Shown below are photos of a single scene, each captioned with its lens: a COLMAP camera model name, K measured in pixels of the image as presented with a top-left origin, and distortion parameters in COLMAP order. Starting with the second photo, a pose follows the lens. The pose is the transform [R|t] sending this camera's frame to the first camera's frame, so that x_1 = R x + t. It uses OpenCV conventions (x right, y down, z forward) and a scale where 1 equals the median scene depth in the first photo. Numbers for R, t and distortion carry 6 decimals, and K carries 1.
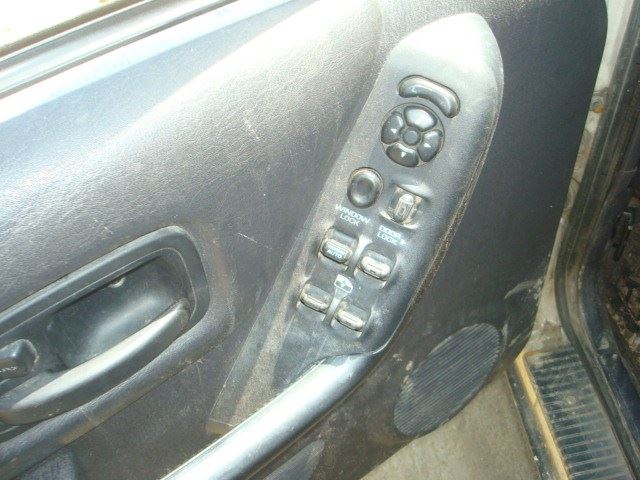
lens RADIAL K [[668.0, 0, 320.0], [0, 668.0, 240.0], [0, 0, 1]] dist [-0.087266, -0.026901]
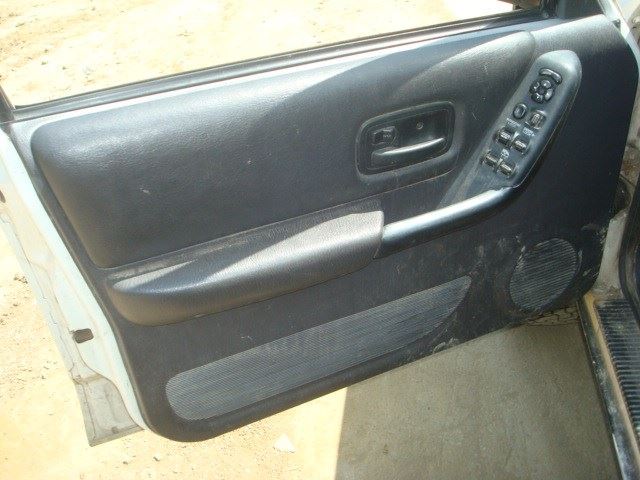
lens RADIAL K [[668.0, 0, 320.0], [0, 668.0, 240.0], [0, 0, 1]] dist [-0.087266, -0.026901]
pose [[0.971471, 0.156082, -0.178556, -0.132686], [-0.187549, 0.966429, -0.175614, 0.884960], [0.145152, 0.204092, 0.968131, -1.285532]]
